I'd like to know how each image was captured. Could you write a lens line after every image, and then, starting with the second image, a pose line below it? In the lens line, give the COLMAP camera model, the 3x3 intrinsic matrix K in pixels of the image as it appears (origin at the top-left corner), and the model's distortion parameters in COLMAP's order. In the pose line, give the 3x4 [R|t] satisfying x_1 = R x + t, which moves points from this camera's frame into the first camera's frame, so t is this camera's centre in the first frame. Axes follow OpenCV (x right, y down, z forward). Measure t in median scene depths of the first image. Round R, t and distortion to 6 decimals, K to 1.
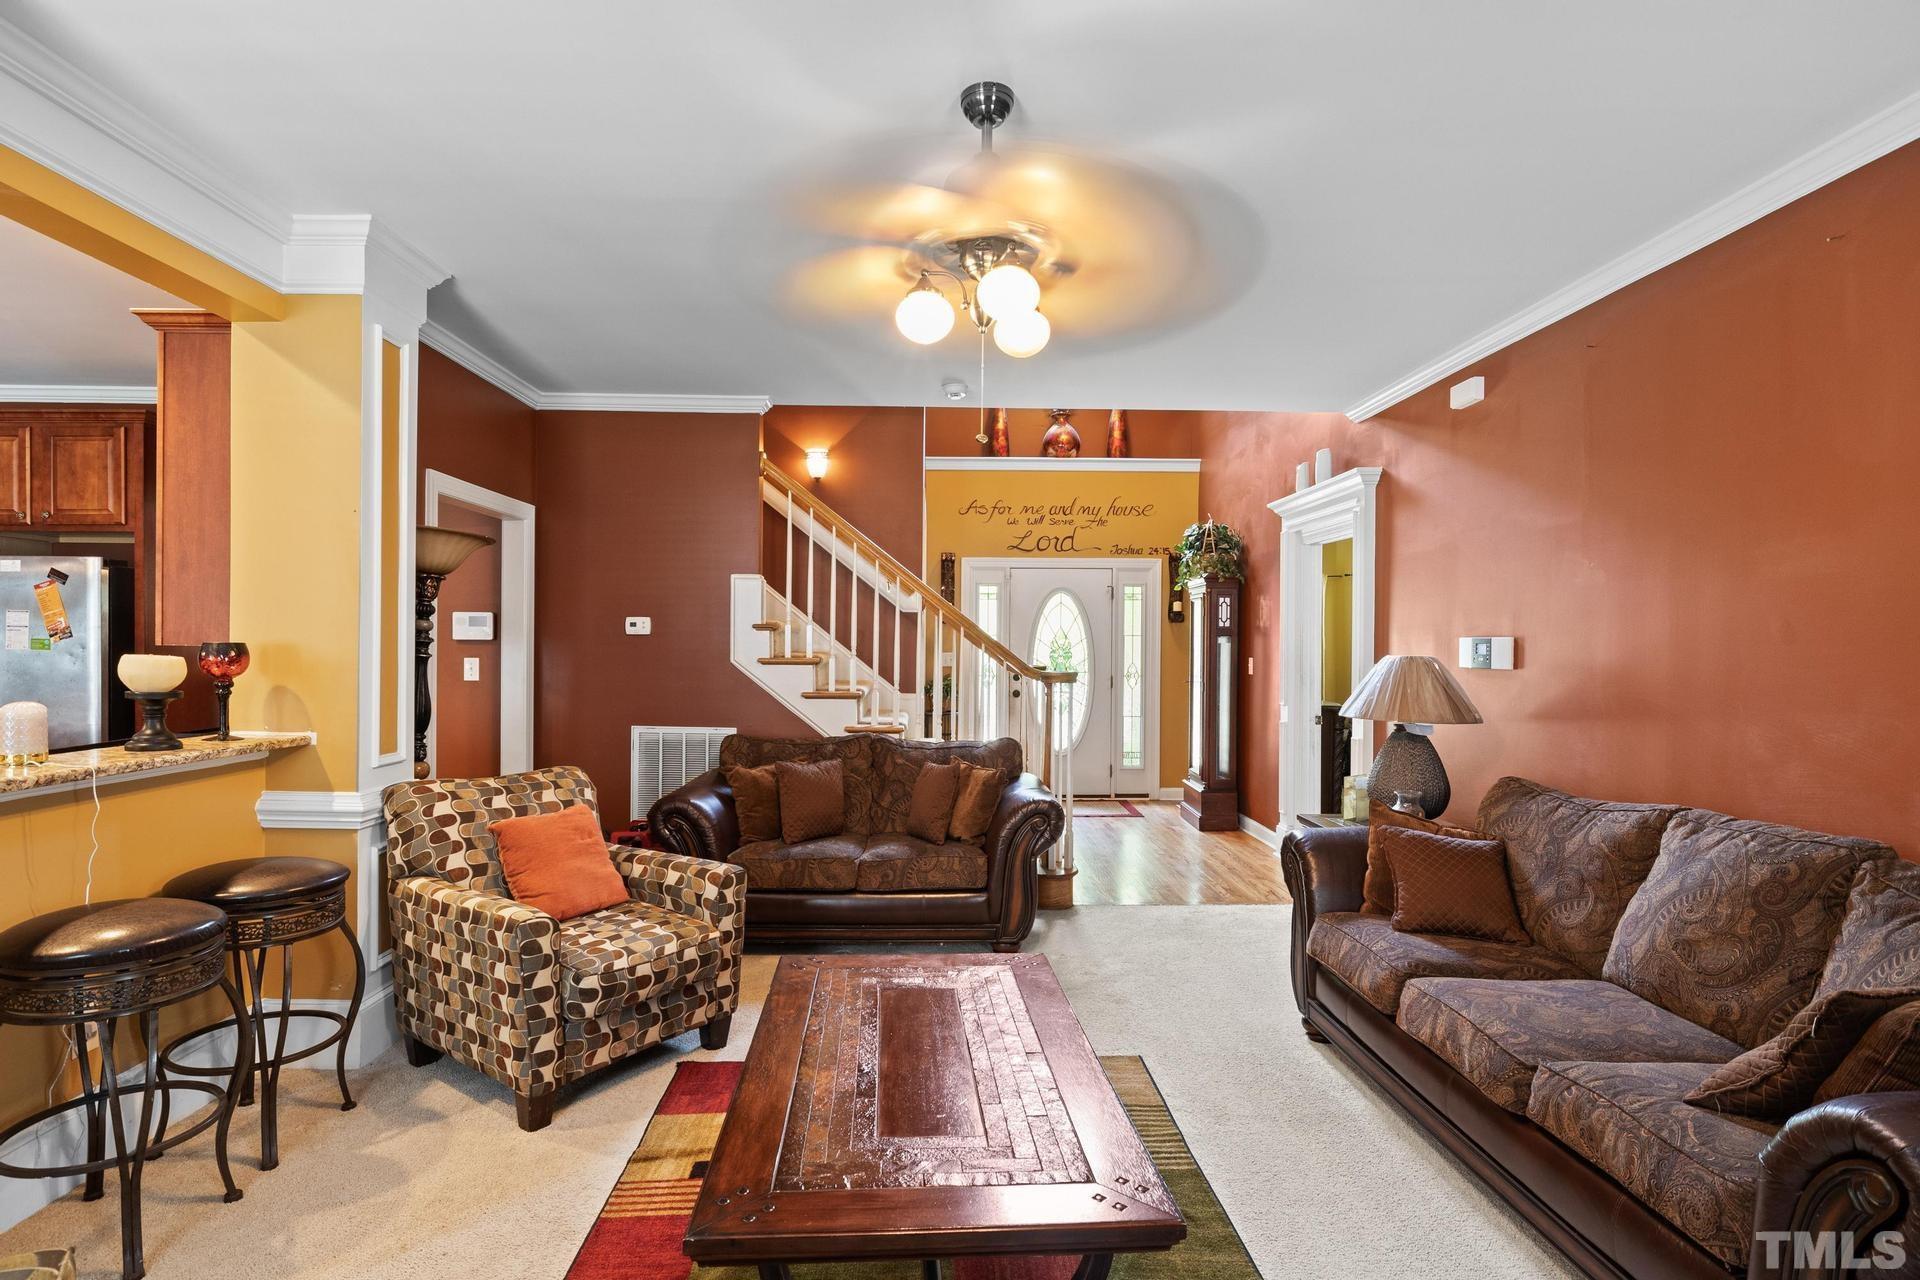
lens RADIAL K [[960.4, 0, 960.0], [0, 960.4, 640.0], [0, 0, 1]] dist [-0.008326, -0.000154]
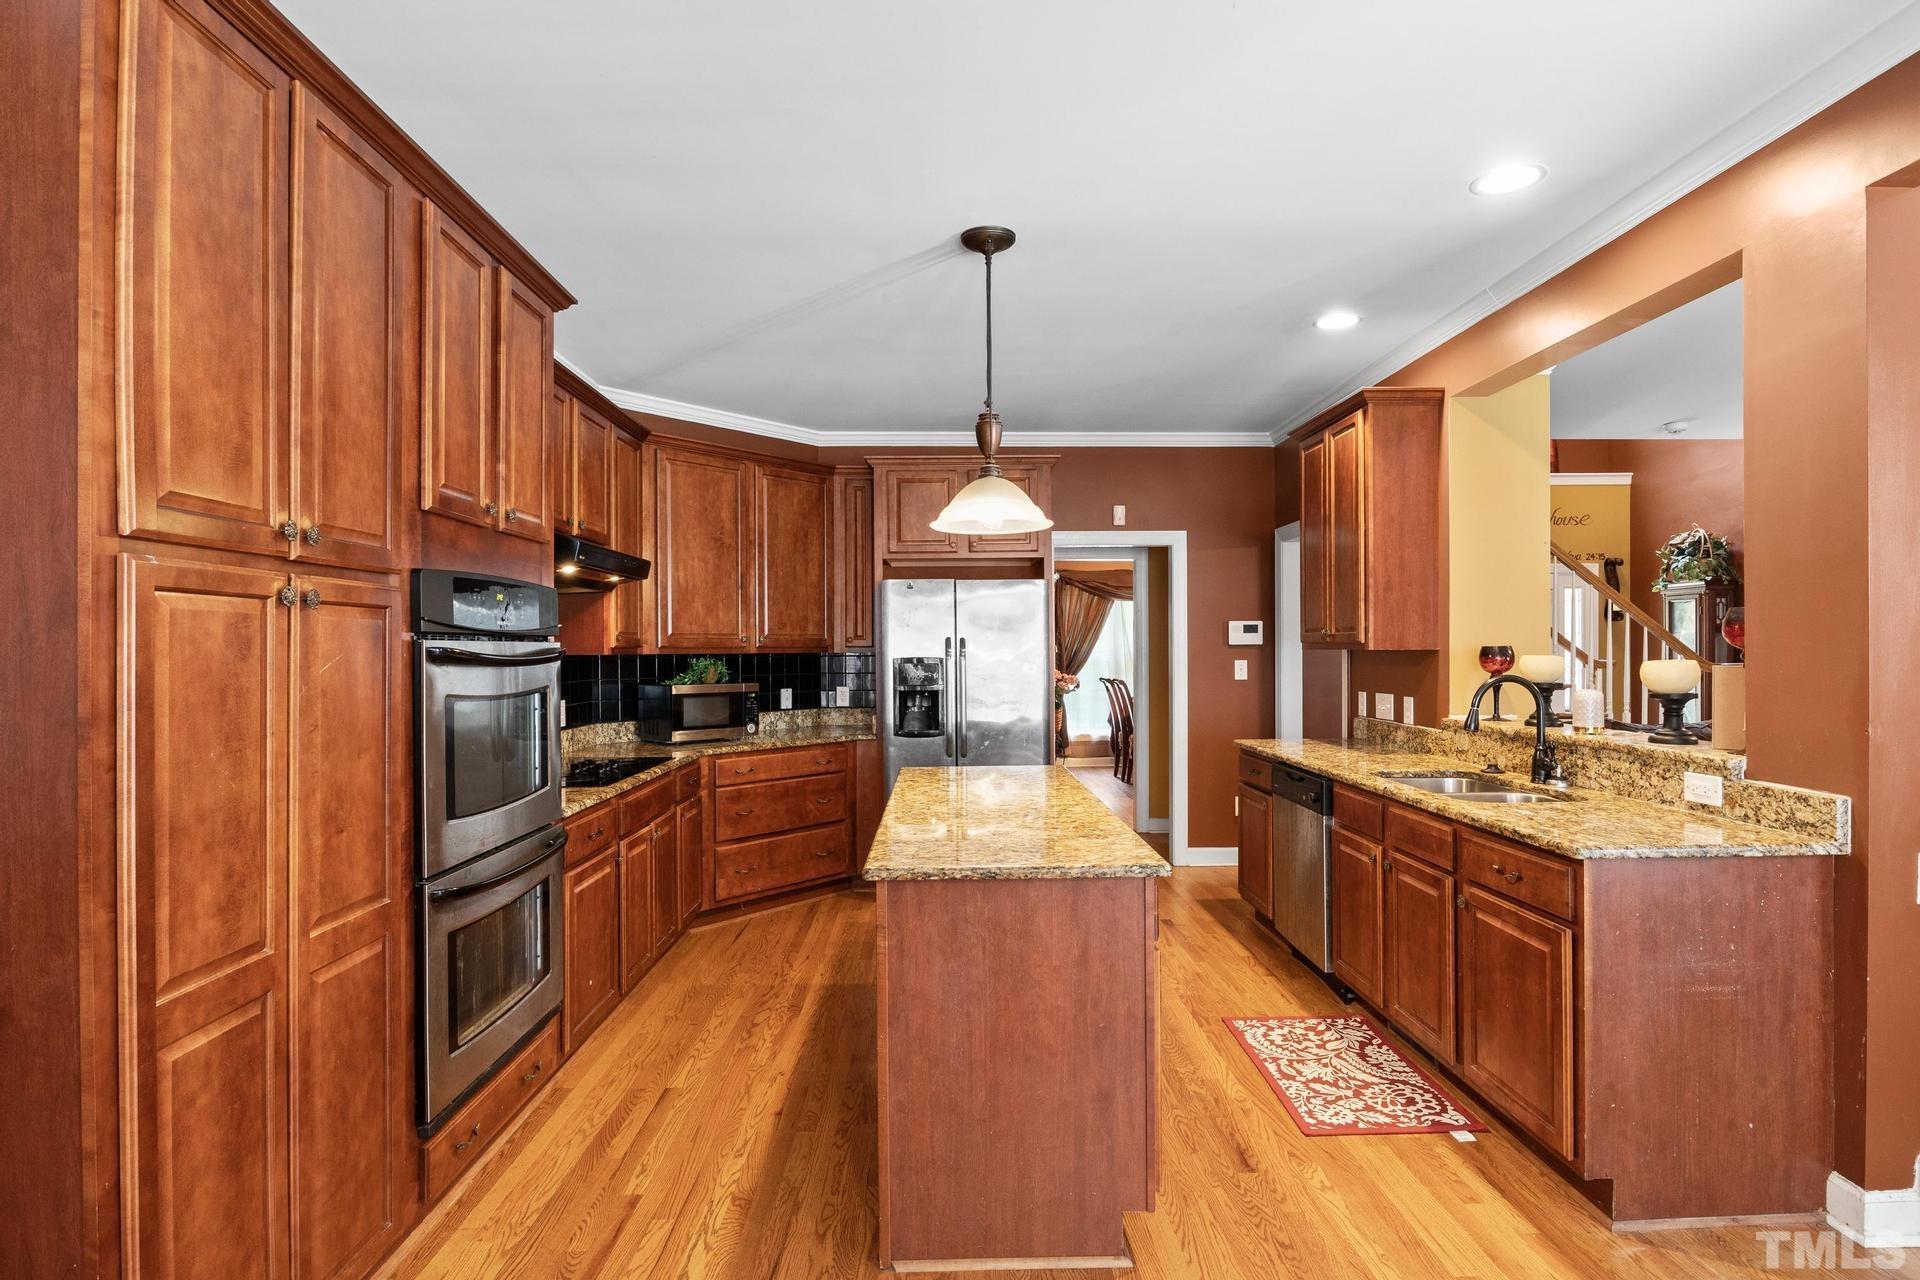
lens RADIAL K [[967.4, 0, 966.5], [0, 967.4, 656.4], [0, 0, 1]] dist [-0.009115, -0.000697]
pose [[0.999675, -0.012554, -0.022166, -0.926264], [0.012871, 0.999816, 0.014224, -0.007910], [0.021983, -0.014505, 0.999653, -0.207062]]
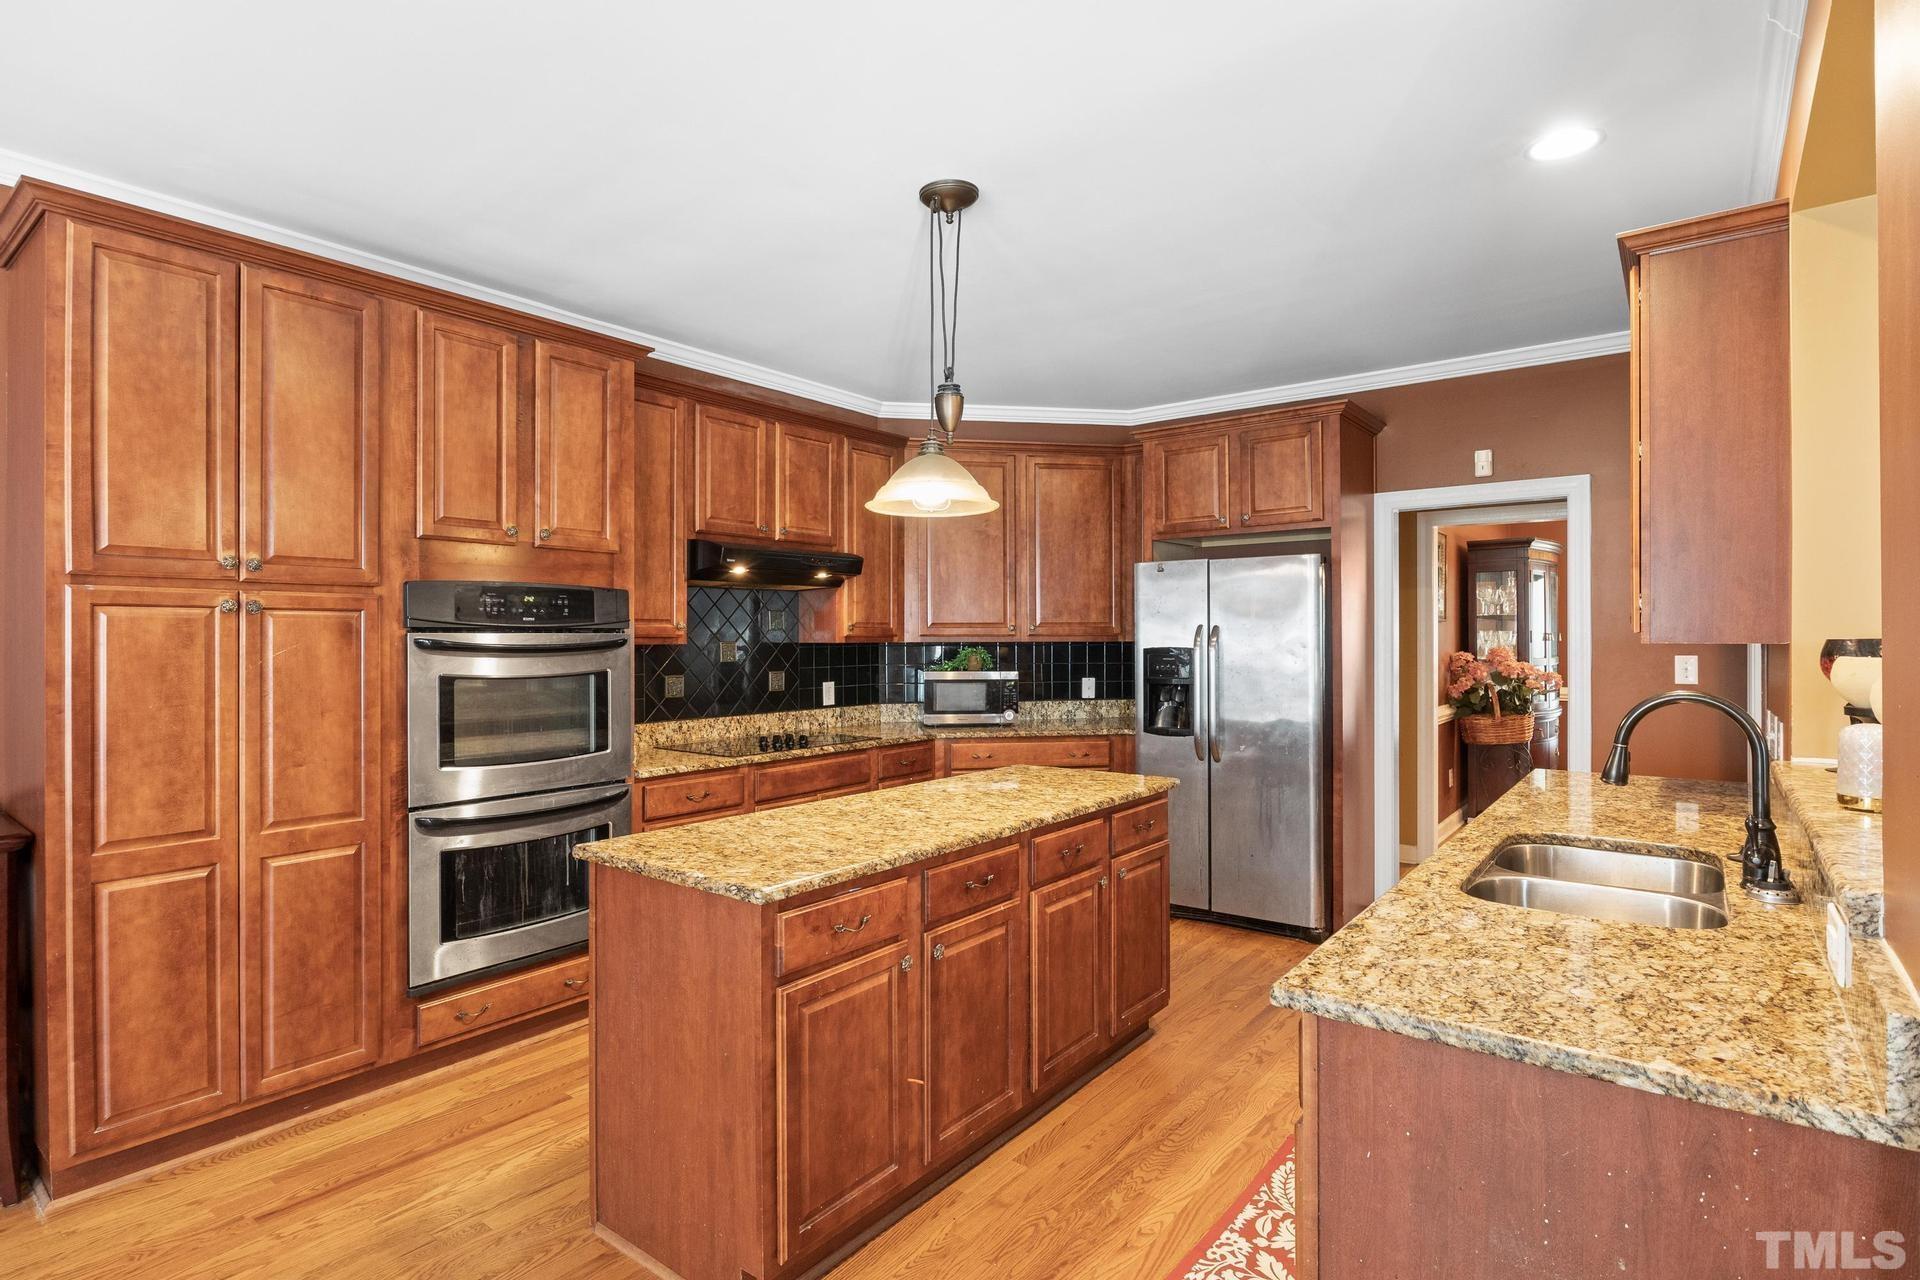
lens RADIAL K [[960.4, 0, 960.0], [0, 960.4, 640.0], [0, 0, 1]] dist [-0.008326, -0.000154]
pose [[0.760319, -0.007576, -0.649506, -0.518371], [0.012880, 0.999911, 0.003415, -0.005551], [0.649423, -0.010962, 0.760349, 0.005208]]
